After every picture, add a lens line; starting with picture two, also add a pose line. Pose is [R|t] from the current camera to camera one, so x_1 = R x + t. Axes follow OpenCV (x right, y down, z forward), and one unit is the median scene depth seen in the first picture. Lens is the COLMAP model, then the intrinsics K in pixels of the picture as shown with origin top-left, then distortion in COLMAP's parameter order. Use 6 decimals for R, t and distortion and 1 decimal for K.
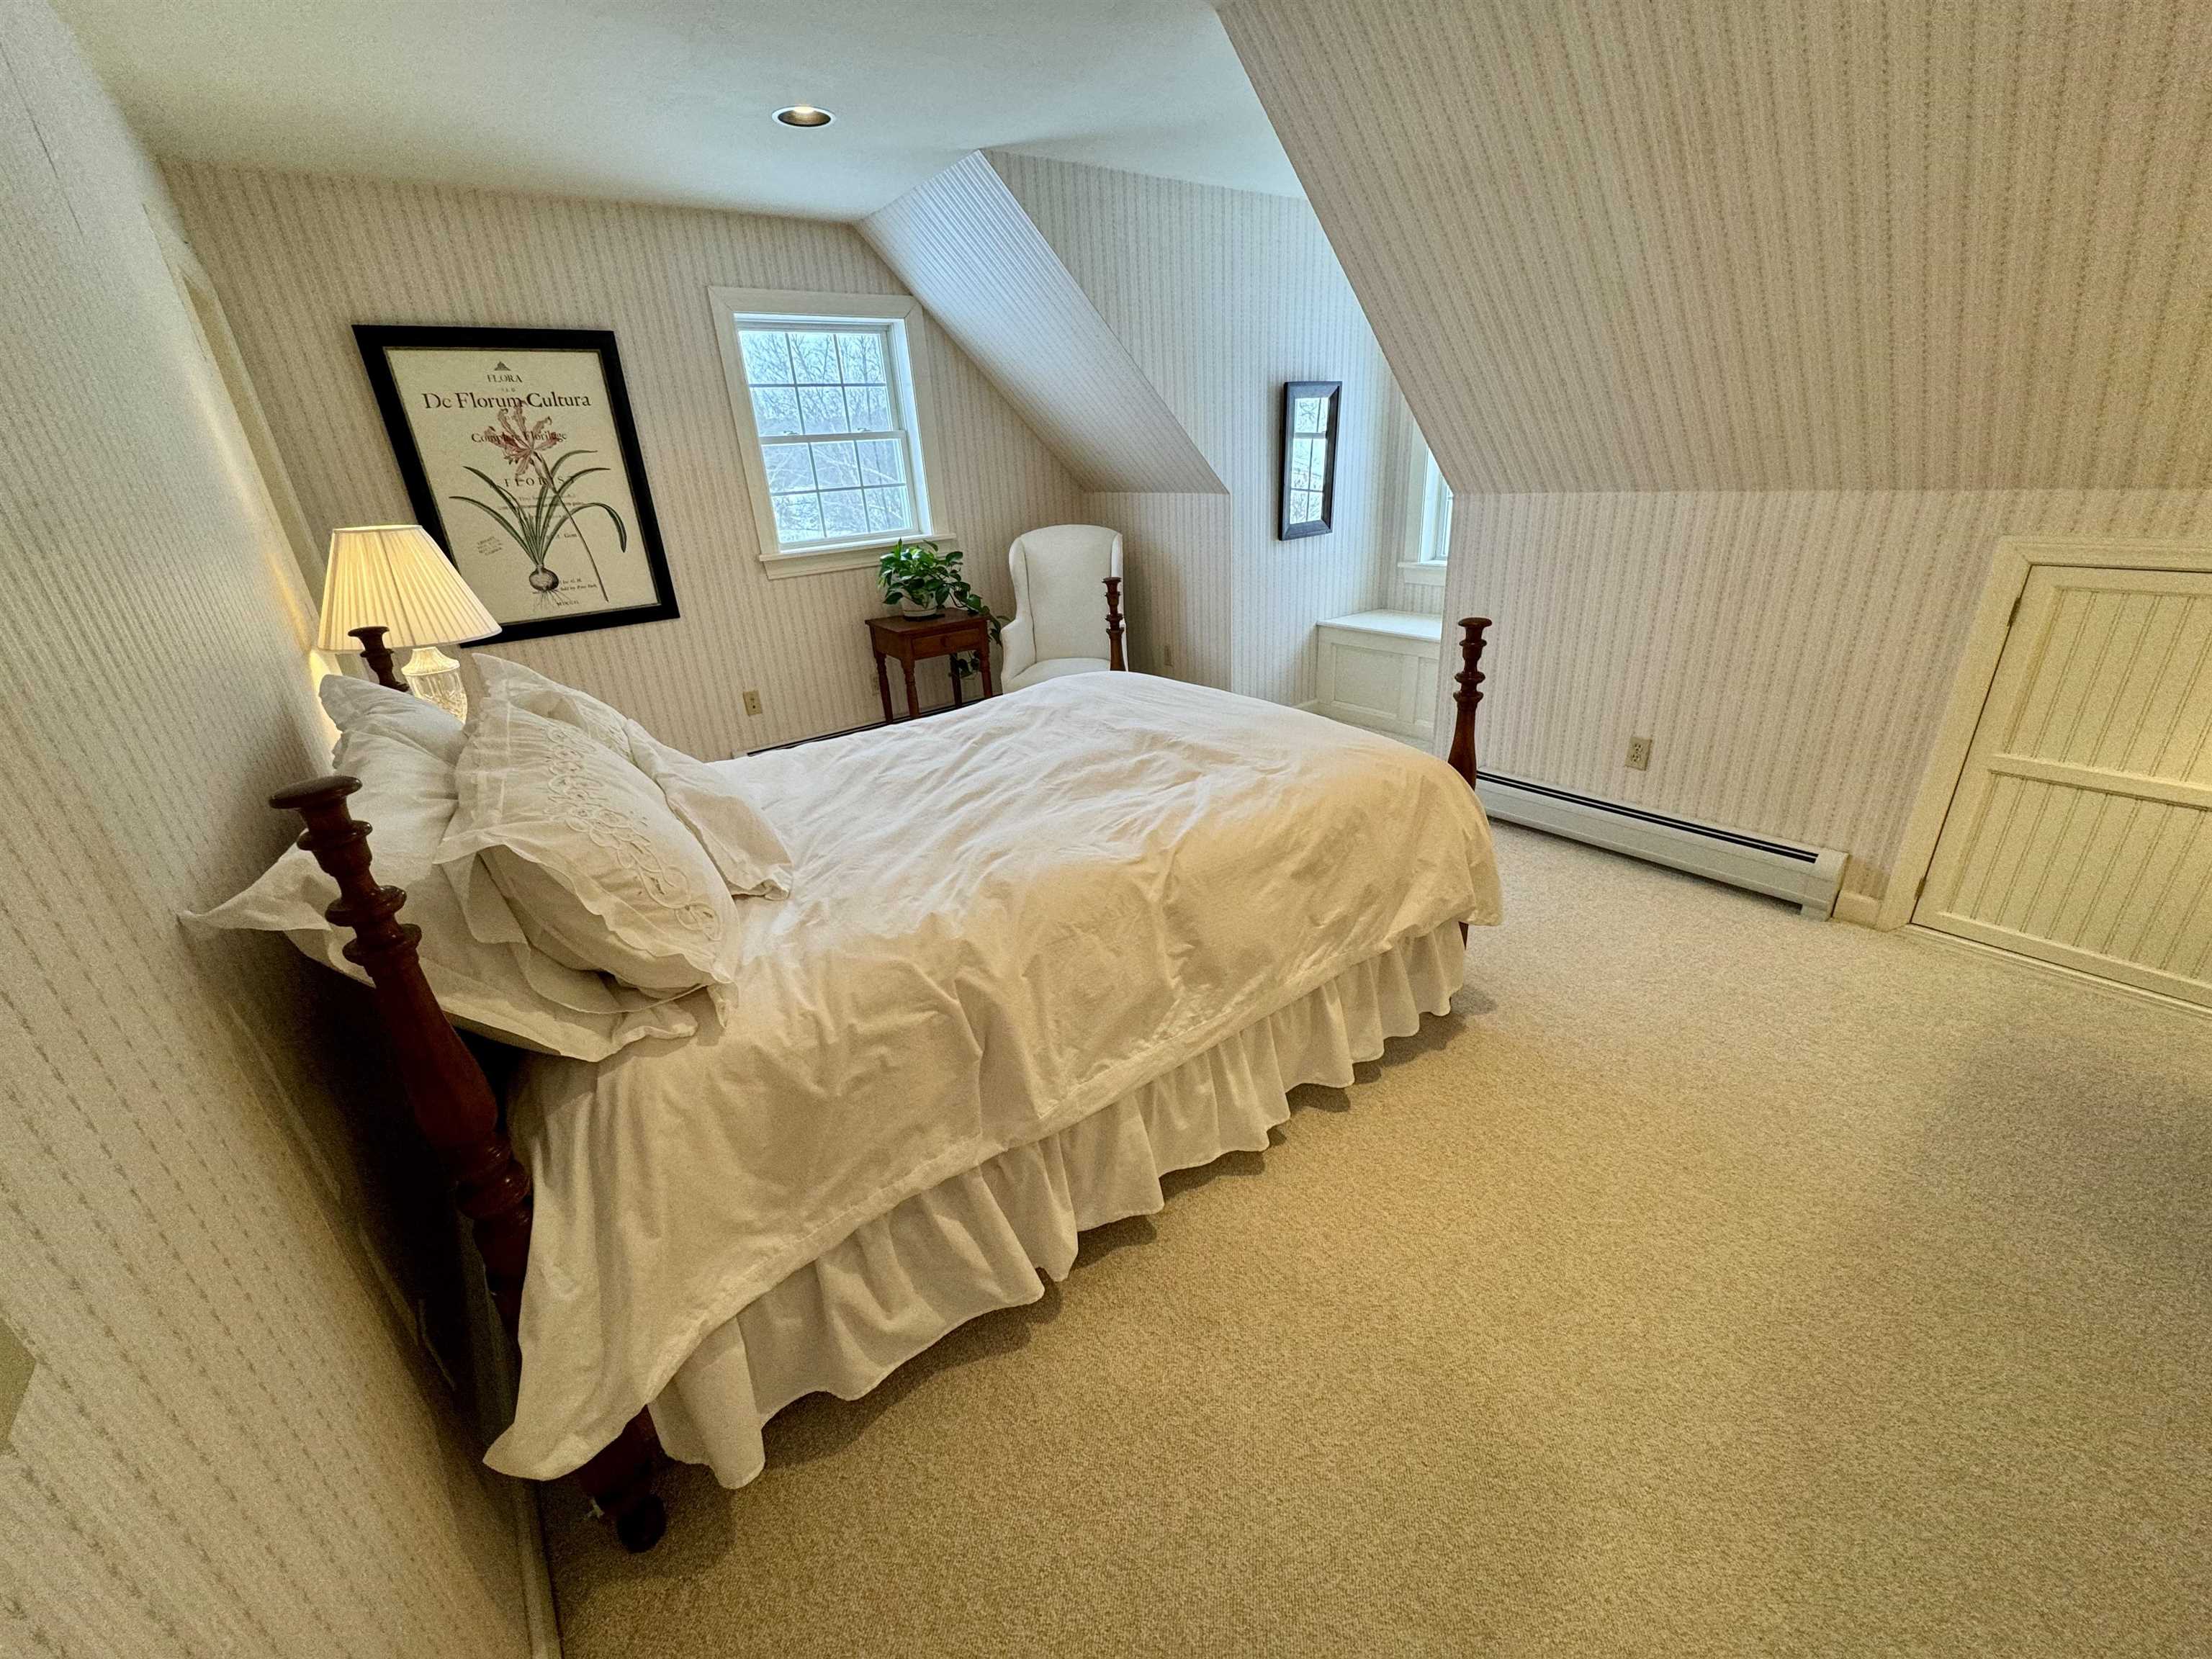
lens RADIAL K [[881.3, 0, 1113.0], [0, 881.3, 833.8], [0, 0, 1]] dist [-0.001139, -0.000141]
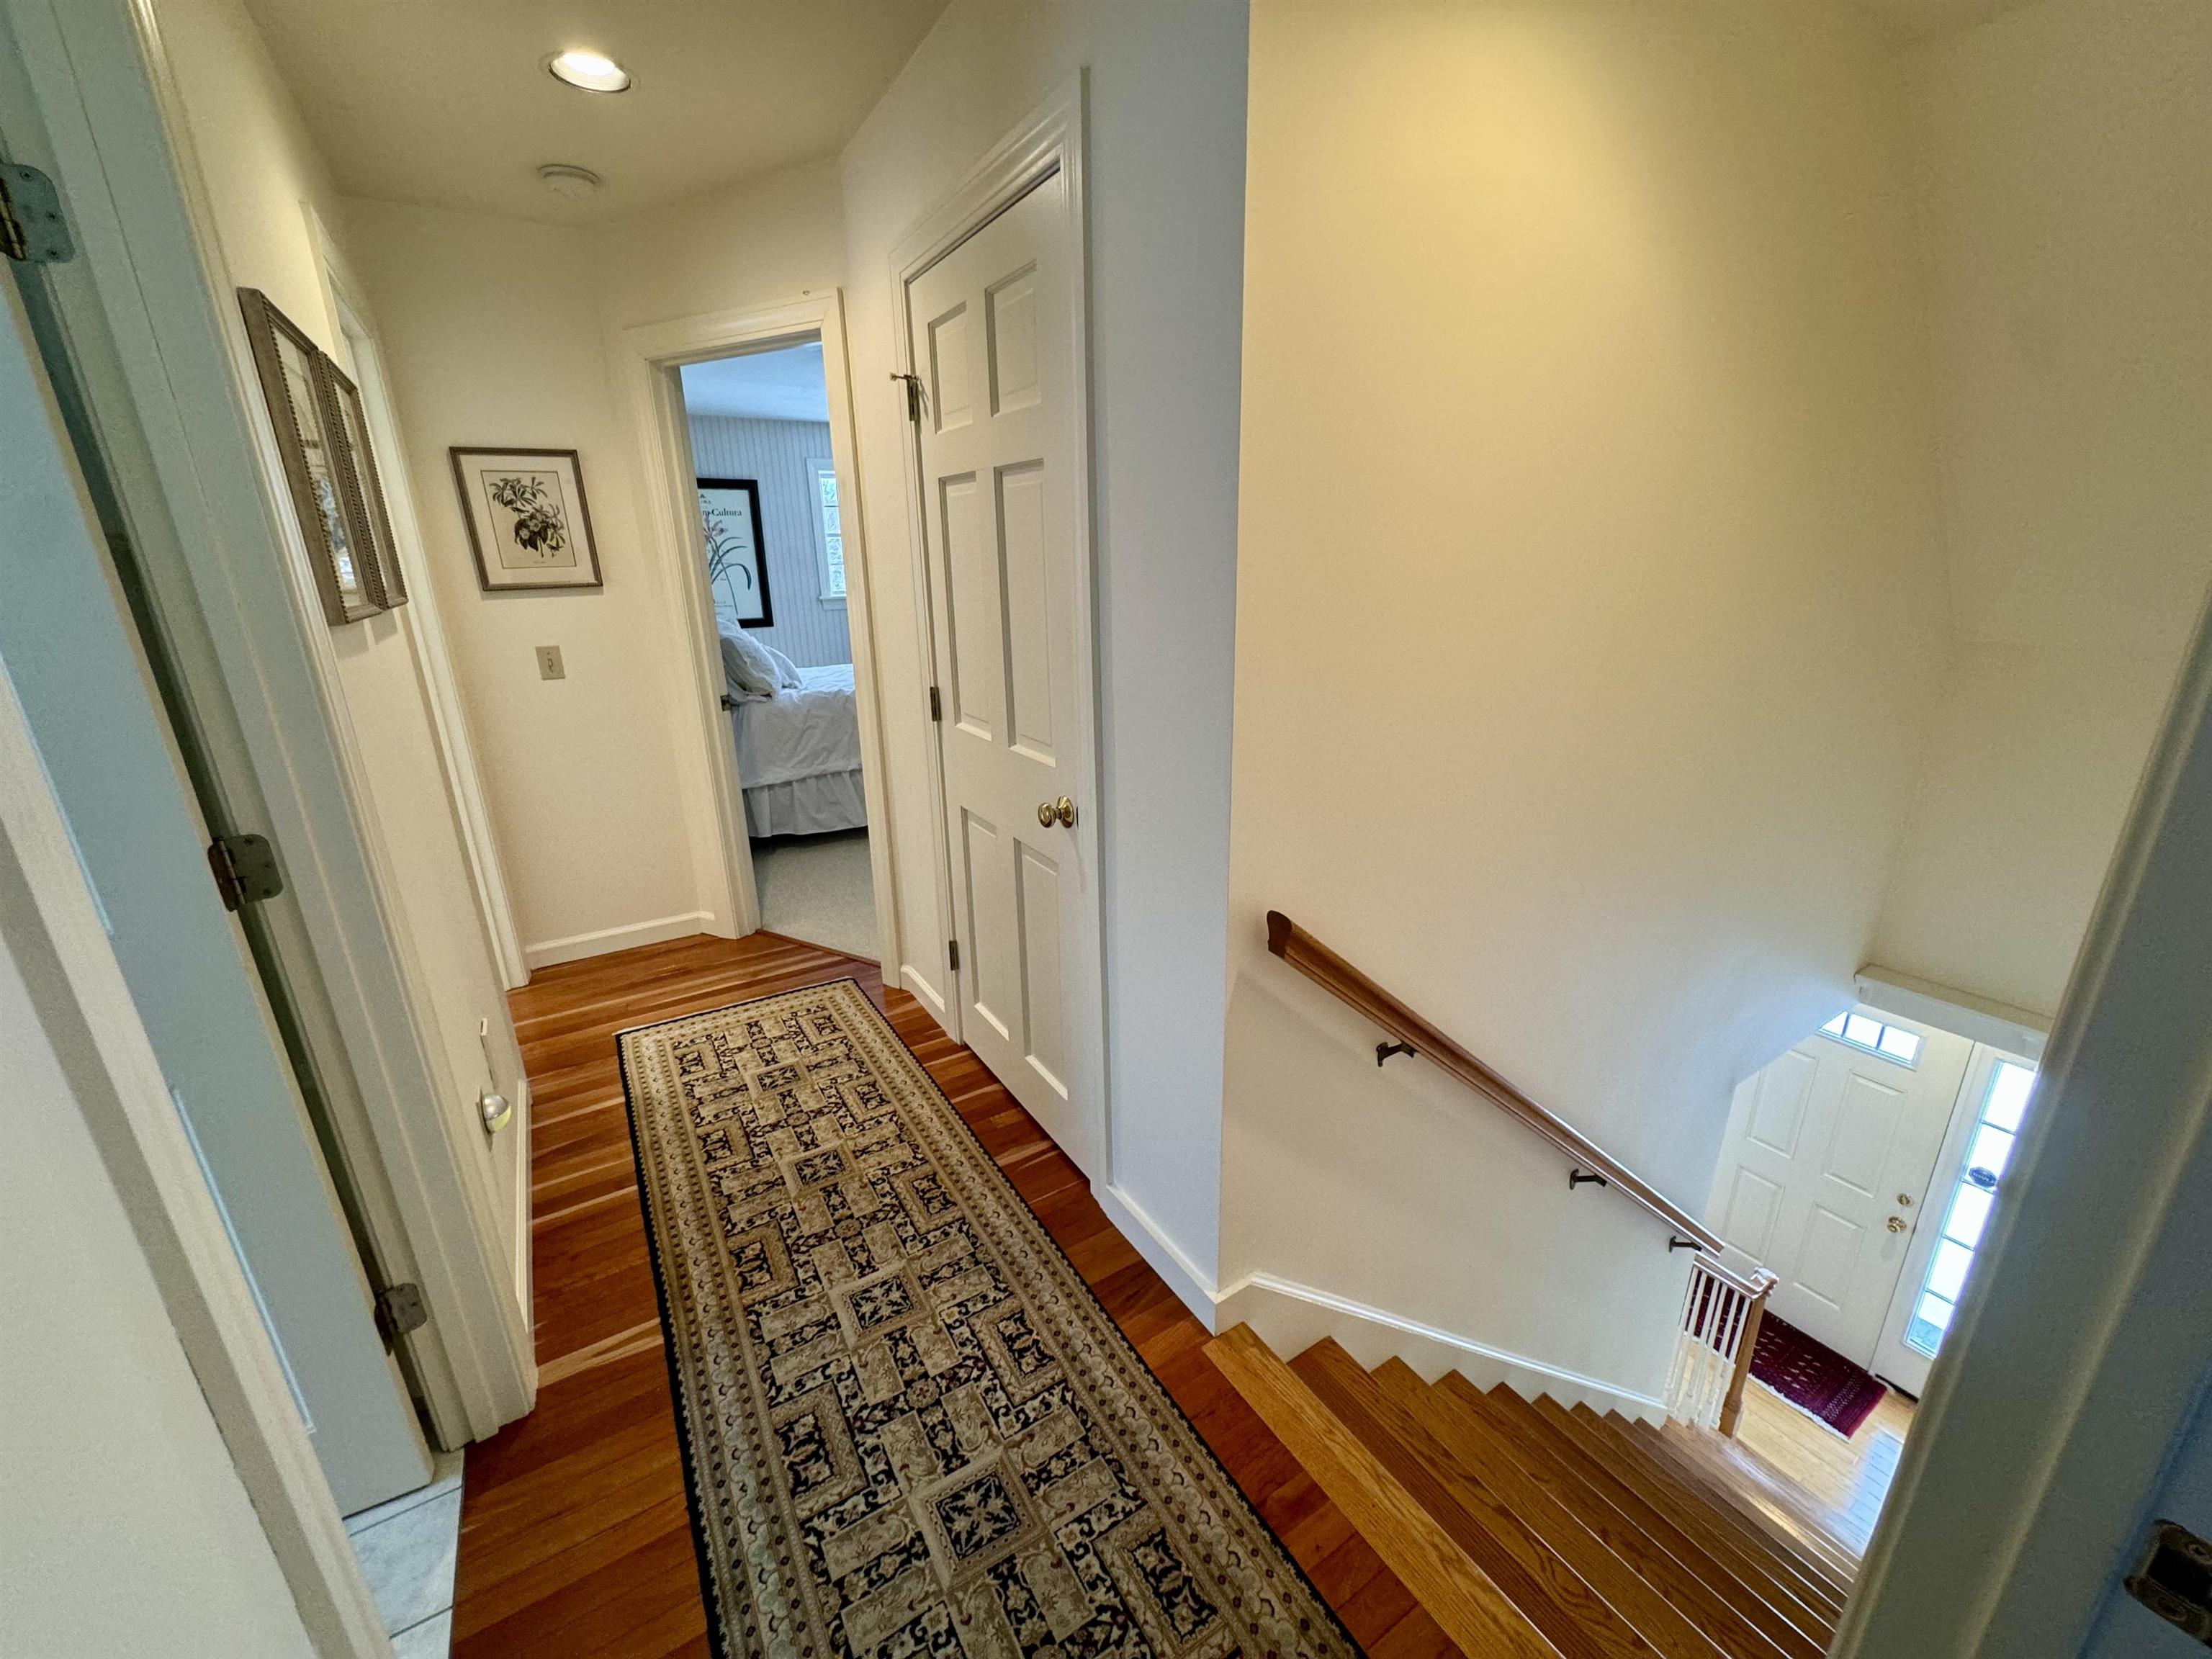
lens RADIAL K [[881.3, 0, 1102.8], [0, 881.3, 828.9], [0, 0, 1]] dist [-0.001139, -0.000141]
pose [[0.994033, 0.071723, -0.082187, 0.422971], [-0.078926, 0.992987, -0.088026, 0.320114], [0.075297, 0.093987, 0.992722, -0.831771]]
